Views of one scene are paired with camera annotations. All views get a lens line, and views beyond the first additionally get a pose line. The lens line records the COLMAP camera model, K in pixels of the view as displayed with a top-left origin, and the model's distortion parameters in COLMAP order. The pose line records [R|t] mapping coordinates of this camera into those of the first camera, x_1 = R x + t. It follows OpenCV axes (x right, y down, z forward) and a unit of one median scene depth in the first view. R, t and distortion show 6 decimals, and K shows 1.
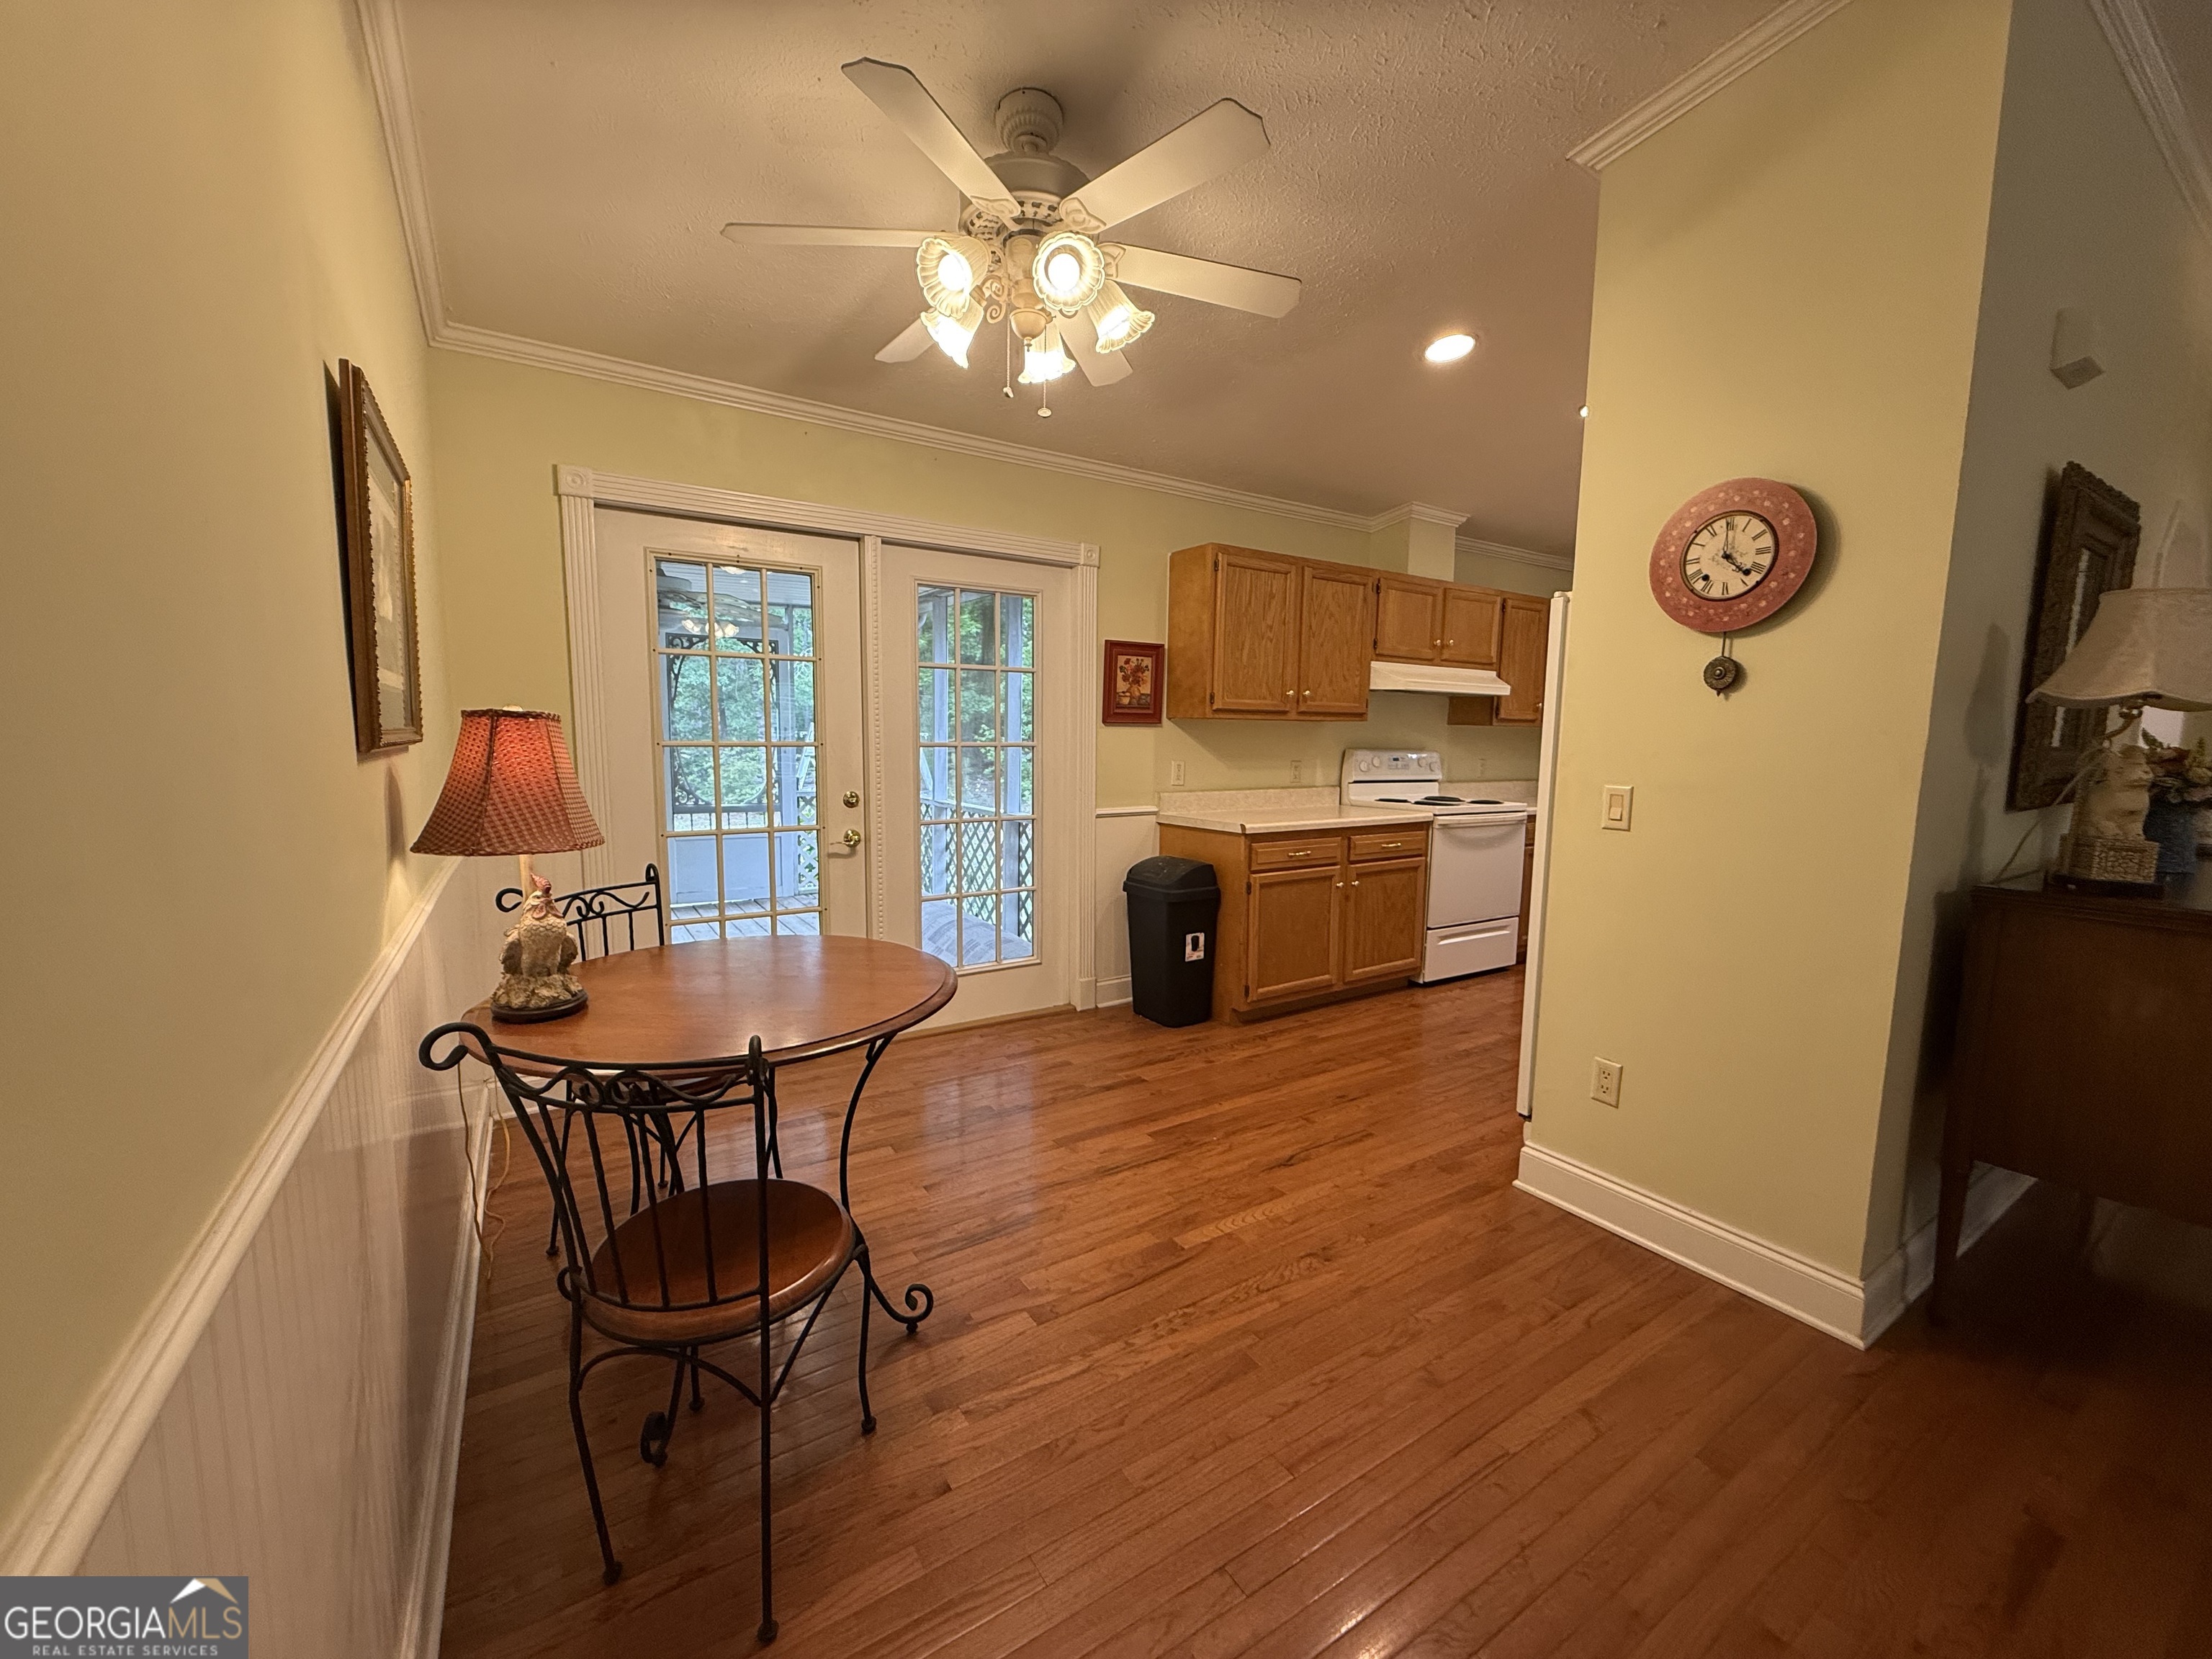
lens RADIAL K [[881.2, 0, 1098.4], [0, 881.2, 828.4], [0, 0, 1]] dist [-0.000647, 0.000317]
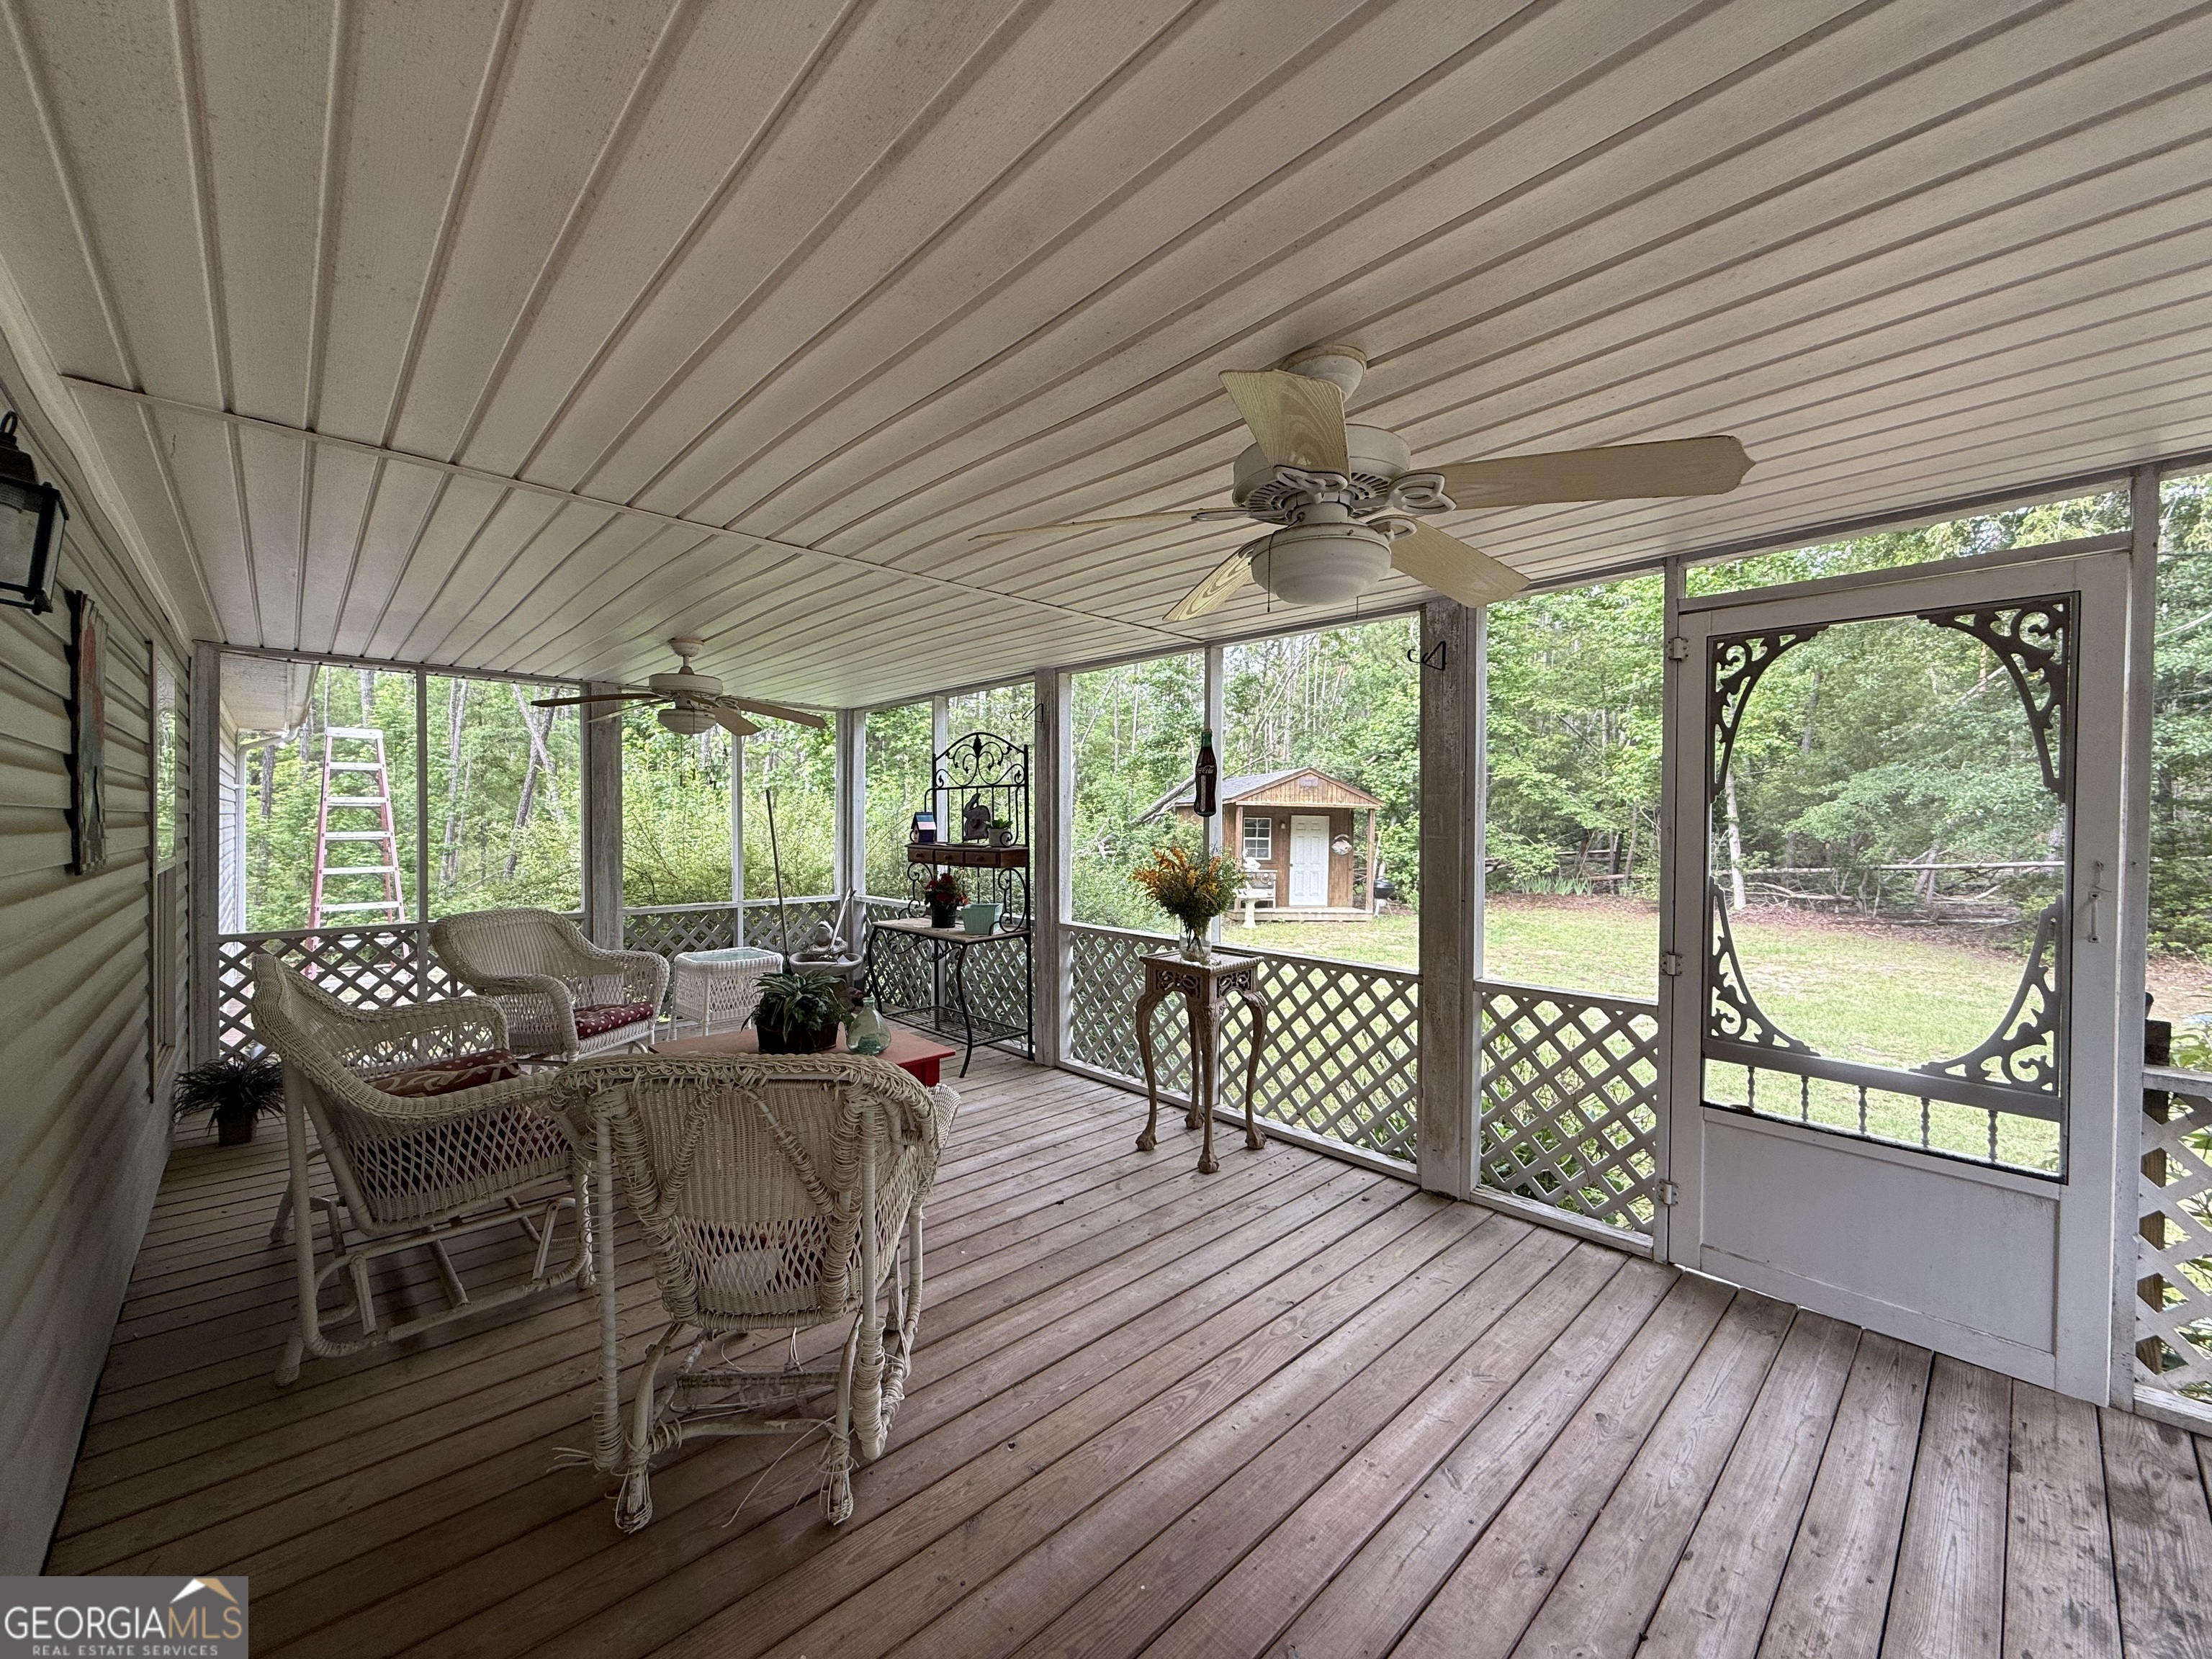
lens RADIAL K [[881.2, 0, 1111.3], [0, 881.2, 828.7], [0, 0, 1]] dist [-0.000647, 0.000317]
pose [[0.183285, -0.000576, -0.983060, -0.342710], [-0.108686, 0.993858, -0.020846, -0.253088], [0.977033, 0.110665, 0.182096, 1.870921]]
